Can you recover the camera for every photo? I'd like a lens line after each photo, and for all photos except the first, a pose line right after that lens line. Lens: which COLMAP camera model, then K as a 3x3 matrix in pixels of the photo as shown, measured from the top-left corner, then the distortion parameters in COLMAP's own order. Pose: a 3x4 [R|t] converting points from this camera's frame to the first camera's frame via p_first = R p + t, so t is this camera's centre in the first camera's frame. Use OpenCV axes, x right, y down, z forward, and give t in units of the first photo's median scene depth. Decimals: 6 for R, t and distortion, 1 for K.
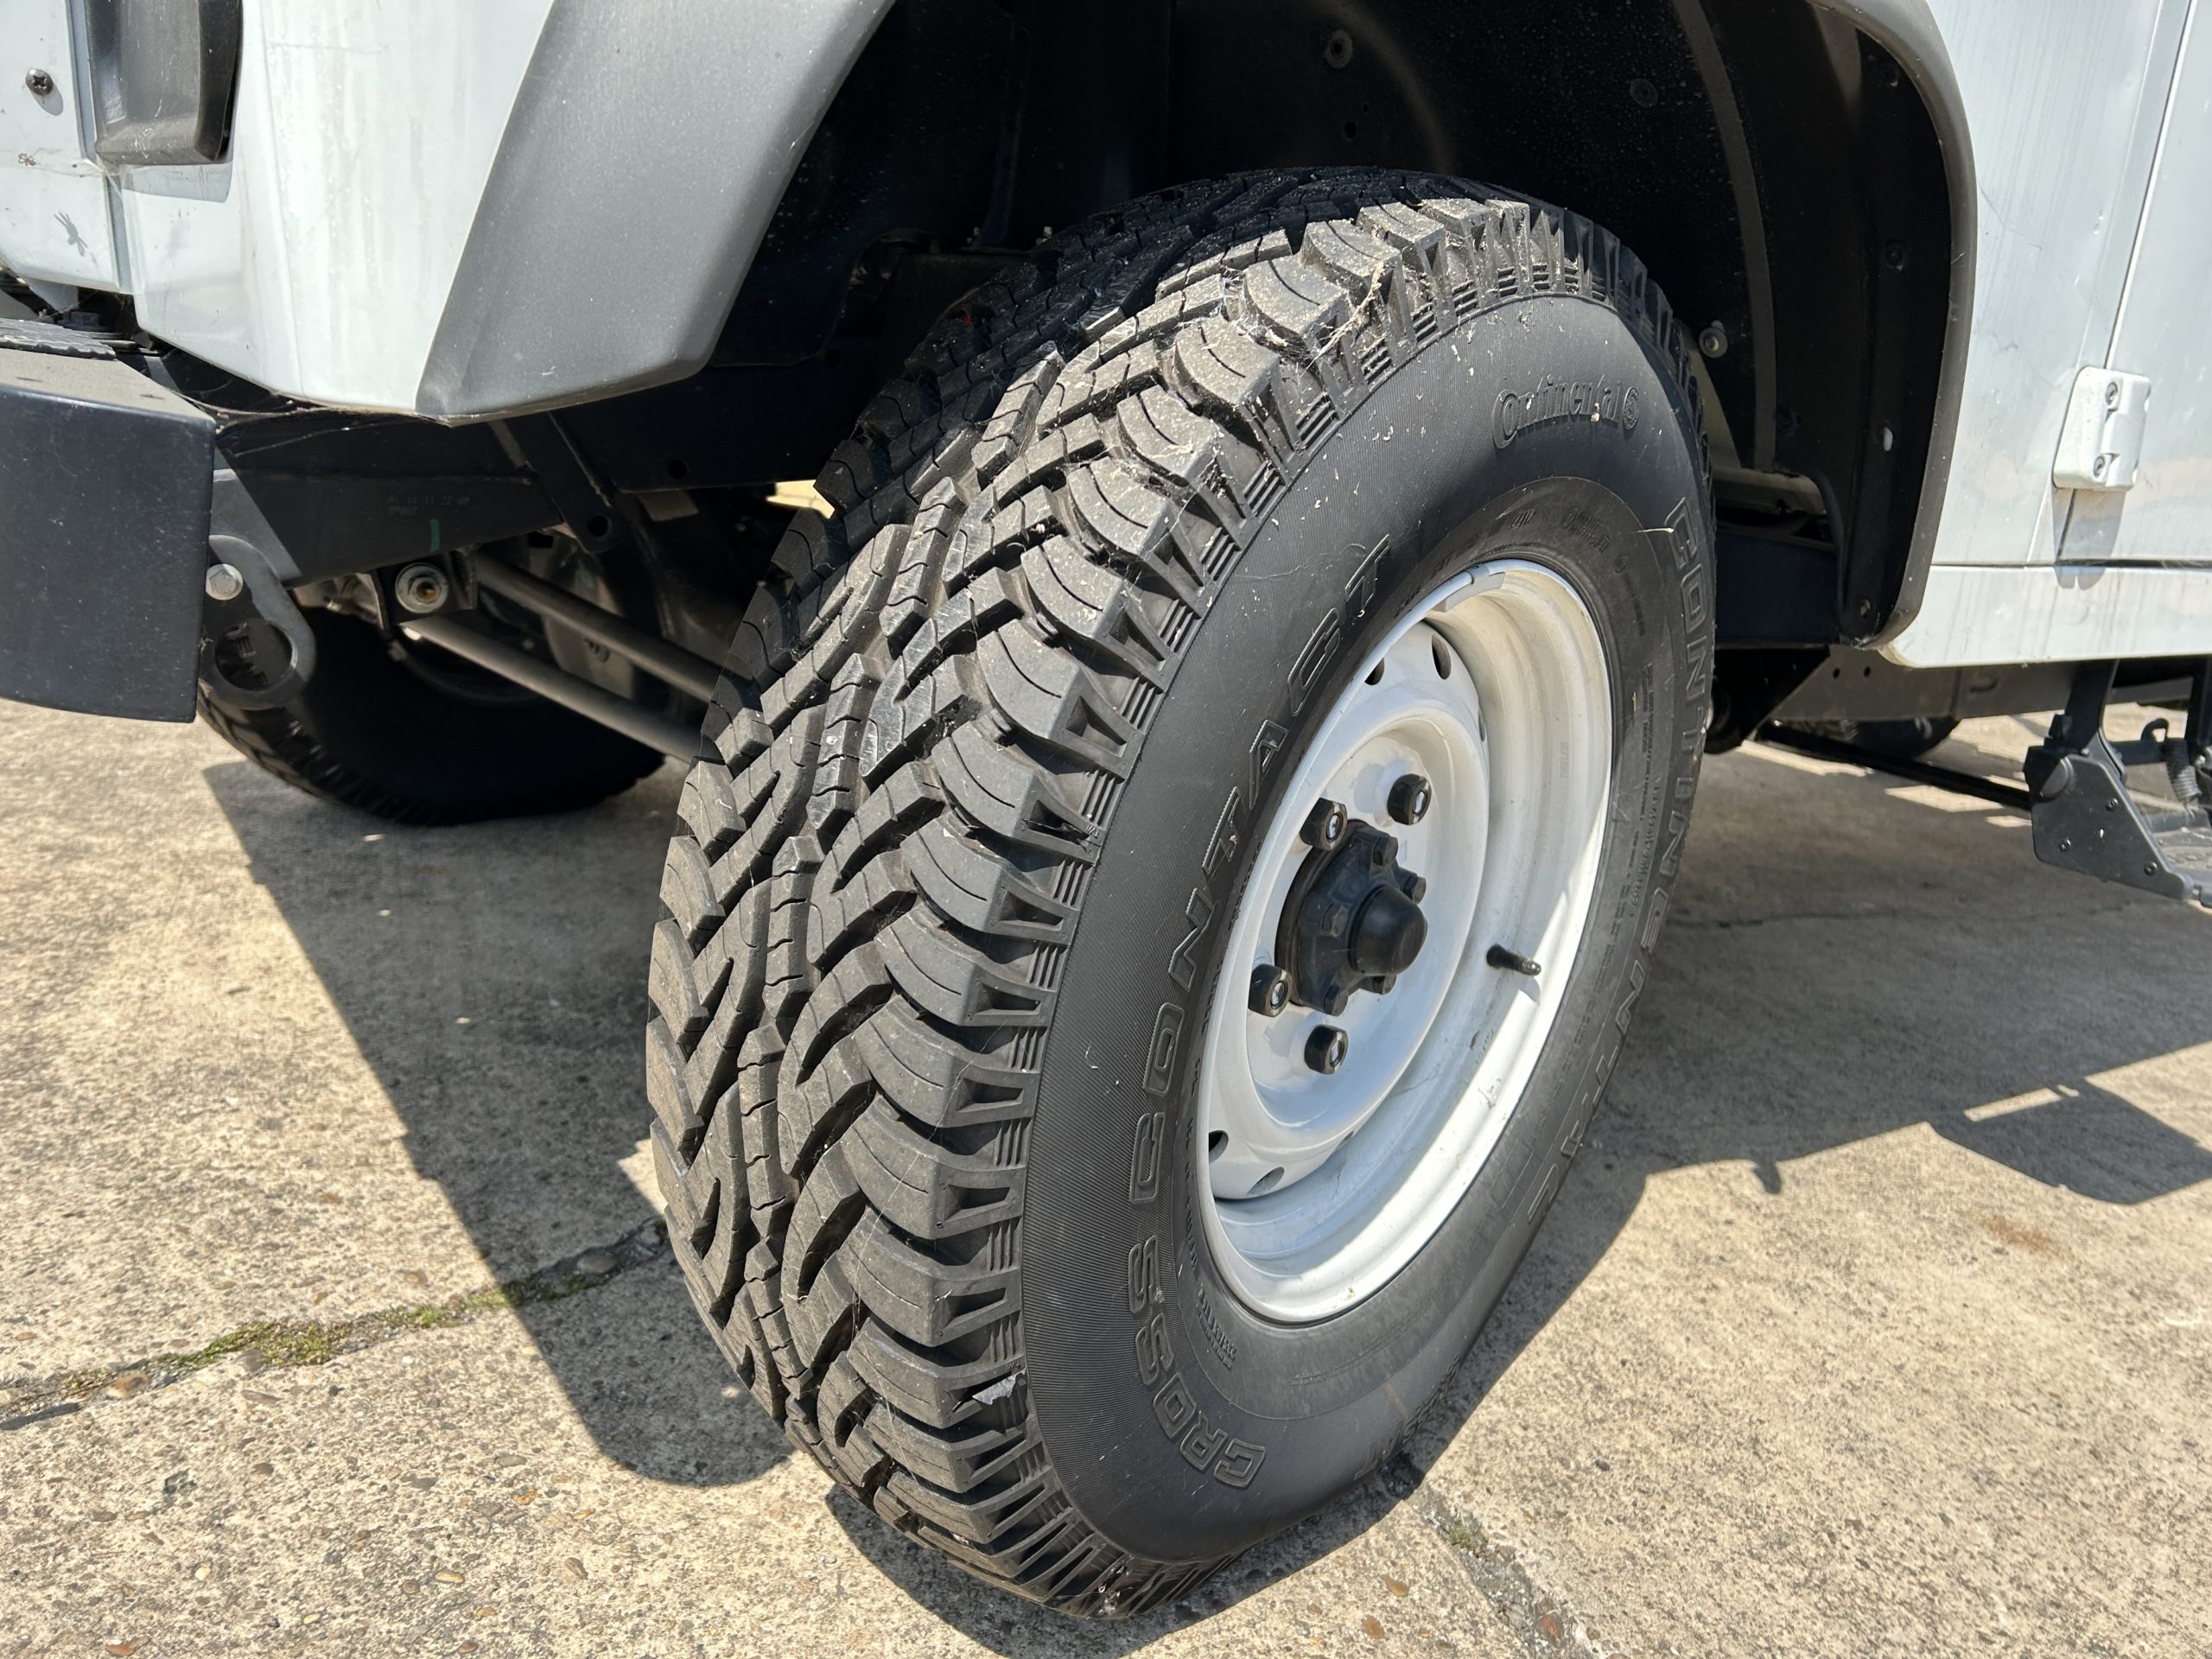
lens RADIAL K [[1661.2, 0, 1095.3], [0, 1661.2, 816.4], [0, 0, 1]] dist [0.057546, -0.058313]
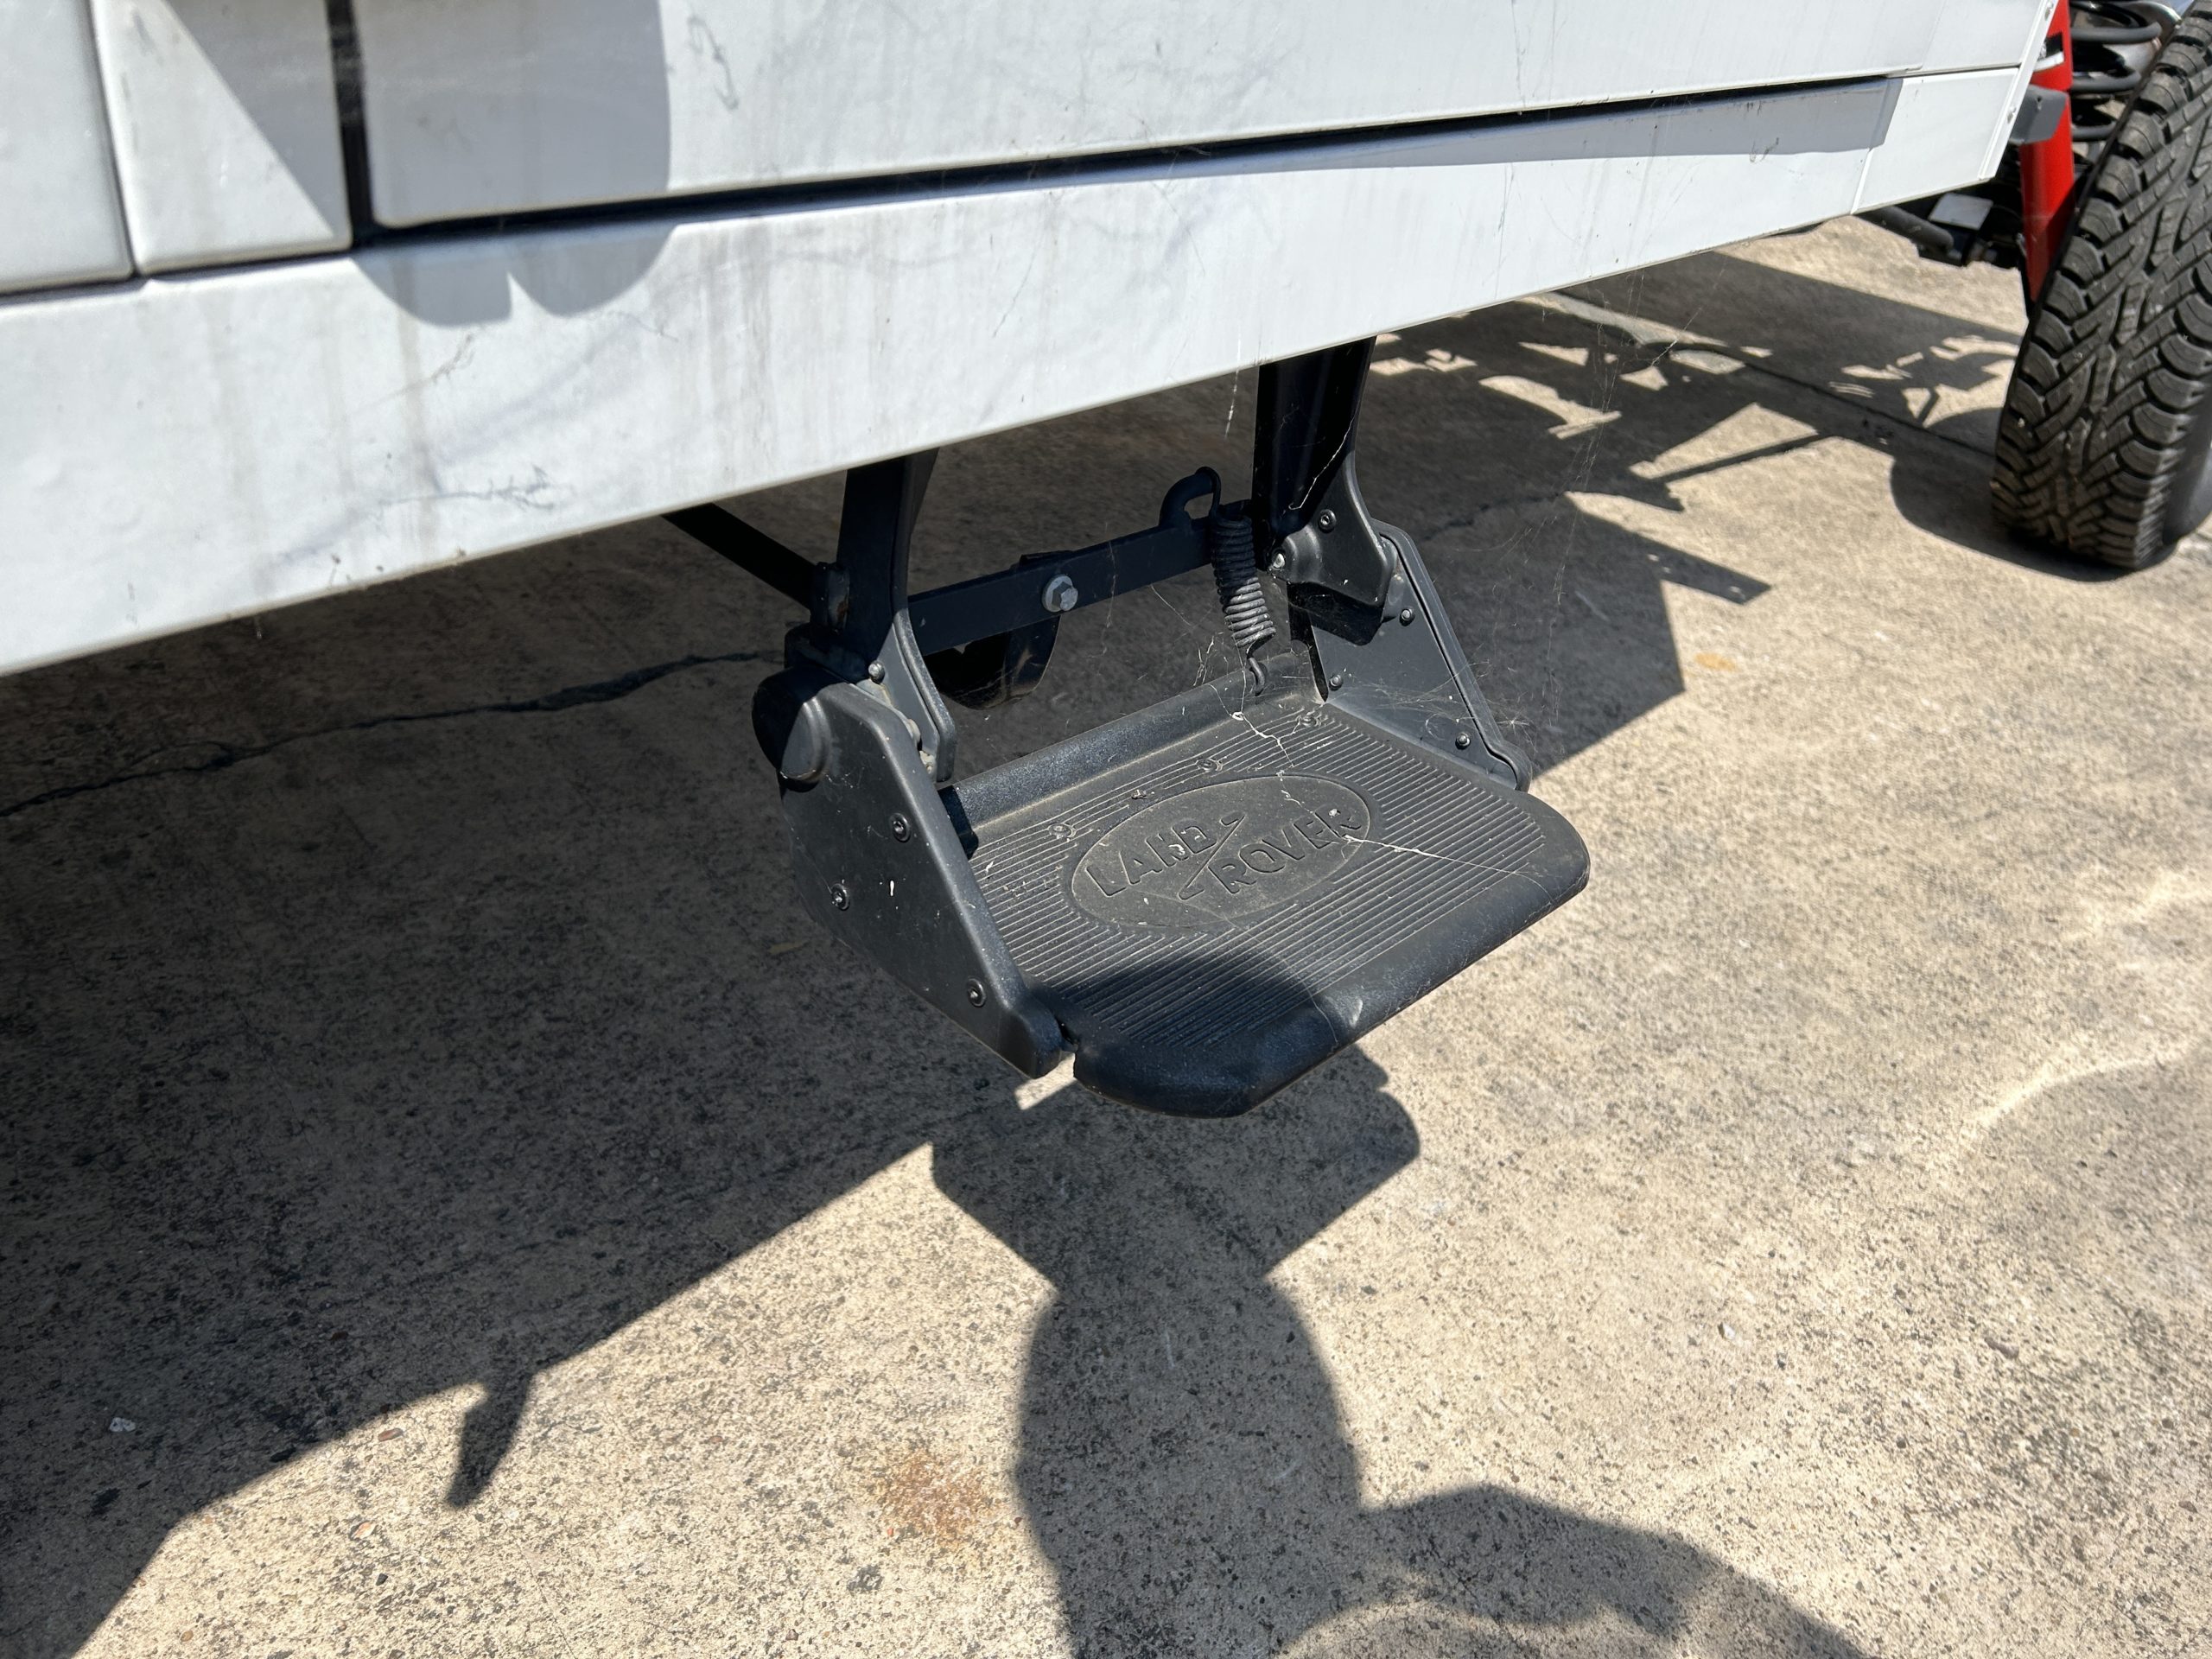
lens RADIAL K [[1661.2, 0, 1103.9], [0, 1661.2, 819.7], [0, 0, 1]] dist [0.057546, -0.058313]
pose [[0.972395, -0.106786, 0.207472, 0.808007], [0.035355, 0.946297, 0.321359, -0.188469], [-0.230647, -0.305153, 0.923950, 0.891784]]
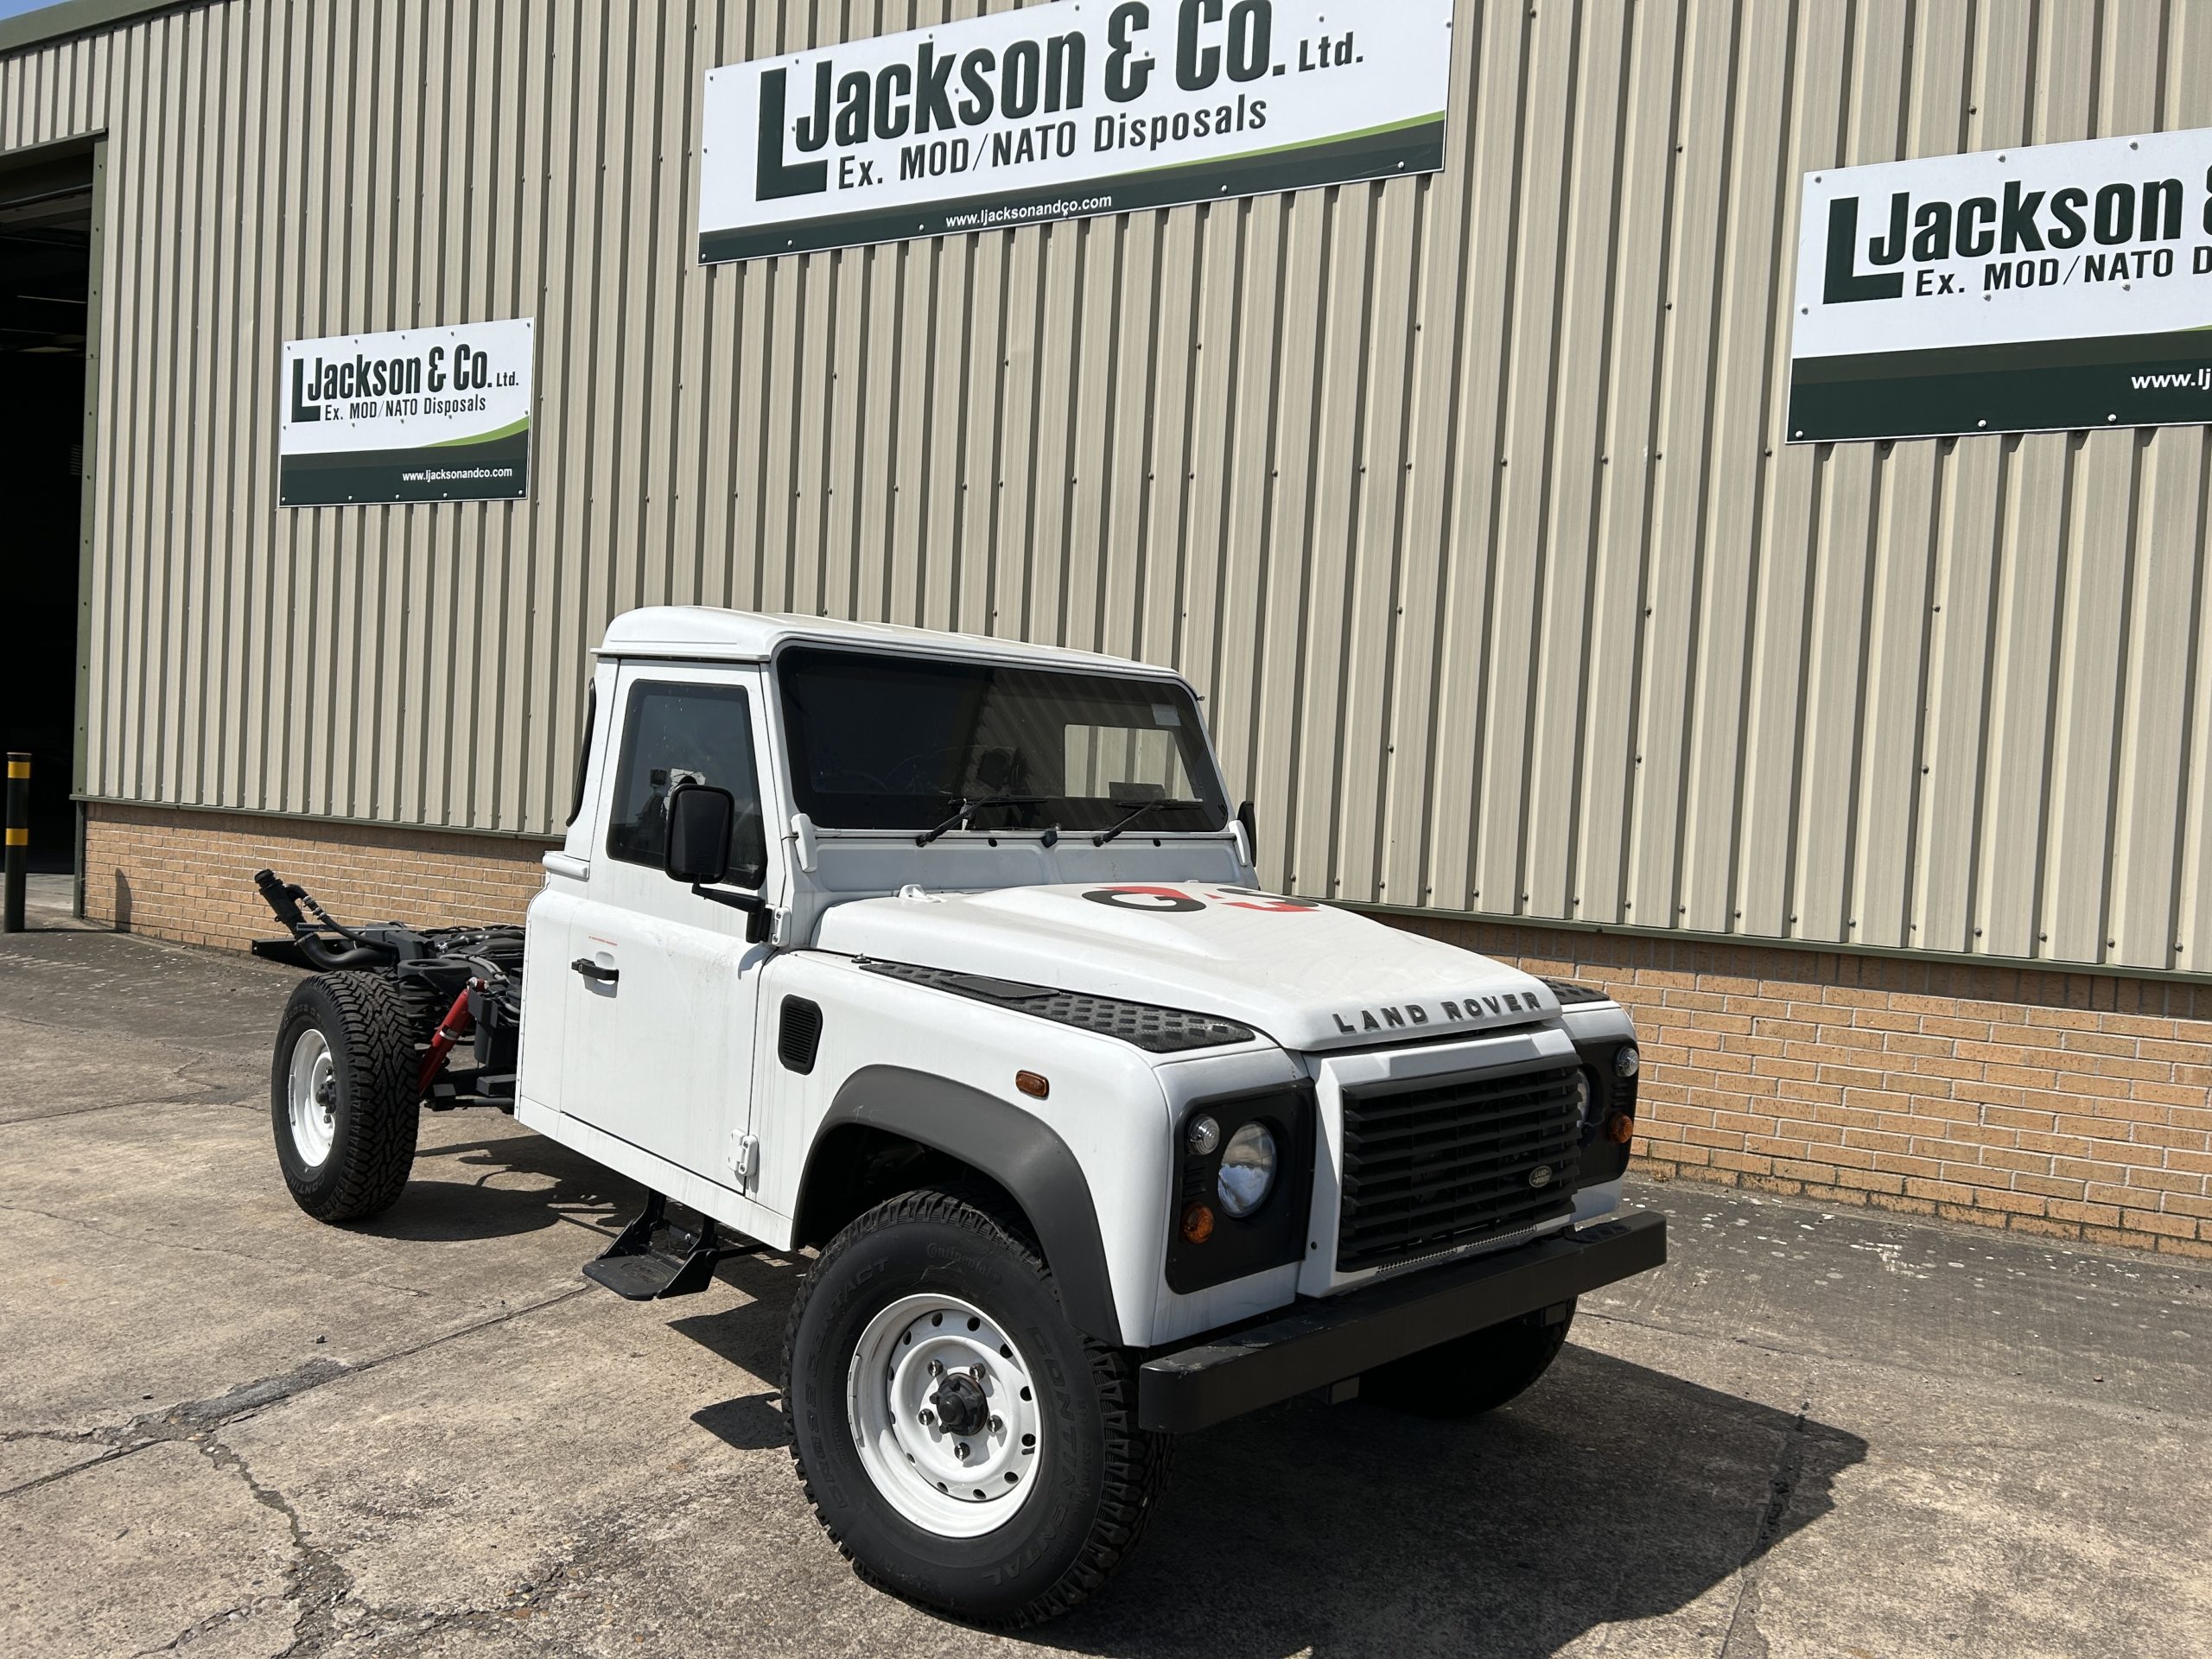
lens RADIAL K [[1661.2, 0, 1112.8], [0, 1661.2, 832.3], [0, 0, 1]] dist [0.057546, -0.058313]
pose [[0.667118, -0.063121, -0.742273, 7.540637], [-0.155343, 0.962712, -0.221481, -0.366027], [0.728576, 0.263061, 0.632437, 1.331891]]
